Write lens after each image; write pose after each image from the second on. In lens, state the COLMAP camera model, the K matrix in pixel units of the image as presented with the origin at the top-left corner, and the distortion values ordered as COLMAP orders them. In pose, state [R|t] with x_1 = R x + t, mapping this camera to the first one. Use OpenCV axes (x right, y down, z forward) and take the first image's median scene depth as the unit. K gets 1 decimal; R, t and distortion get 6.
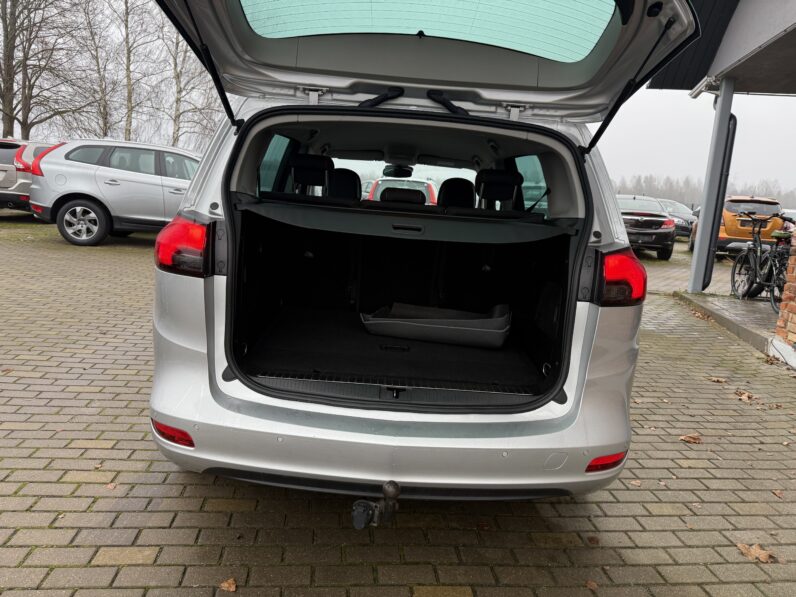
lens RADIAL K [[555.0, 0, 402.0], [0, 555.0, 298.5], [0, 0, 1]] dist [0.002474, -0.003507]
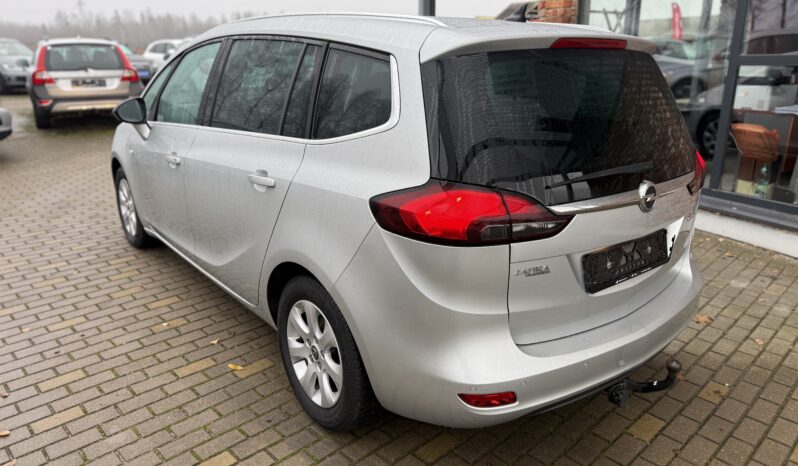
lens RADIAL K [[555.8, 0, 398.8], [0, 555.8, 231.9], [0, 0, 1]] dist [0.006362, -0.009226]
pose [[0.804966, -0.245602, 0.540101, -0.611401], [0.163669, 0.966900, 0.195749, -0.165196], [-0.570300, -0.069173, 0.818519, 0.172949]]
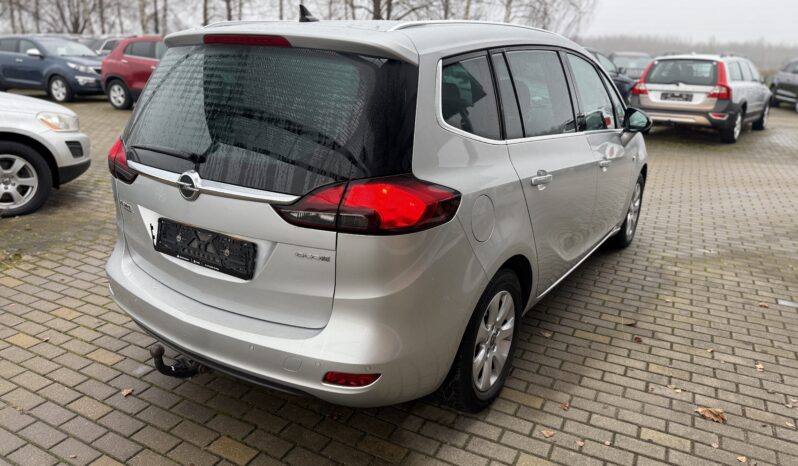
lens RADIAL K [[555.8, 0, 386.8], [0, 555.8, 229.7], [0, 0, 1]] dist [0.006362, -0.009226]
pose [[0.833808, 0.119167, -0.539039, 0.590629], [-0.075496, 0.991864, 0.102495, -0.059610], [0.546868, -0.044766, 0.836021, 0.110429]]
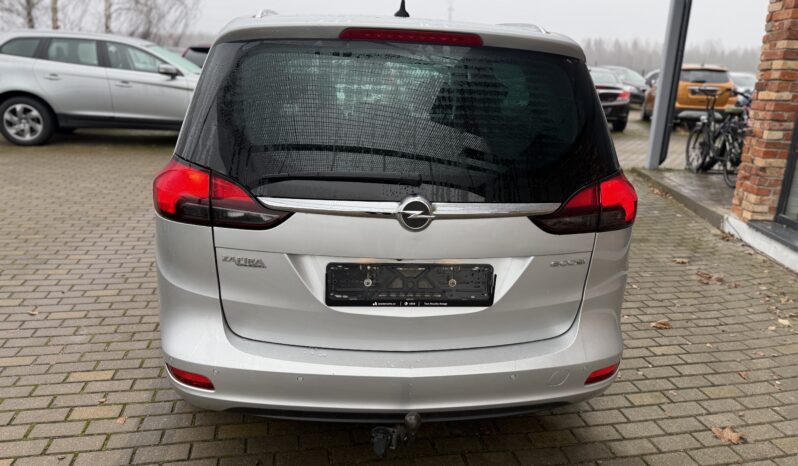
lens RADIAL K [[555.8, 0, 401.1], [0, 555.8, 231.8], [0, 0, 1]] dist [0.006362, -0.009226]
pose [[0.996187, -0.052662, 0.069559, -0.049668], [0.045384, 0.993713, 0.102349, -0.064686], [-0.074512, -0.098801, 0.992314, -0.009756]]
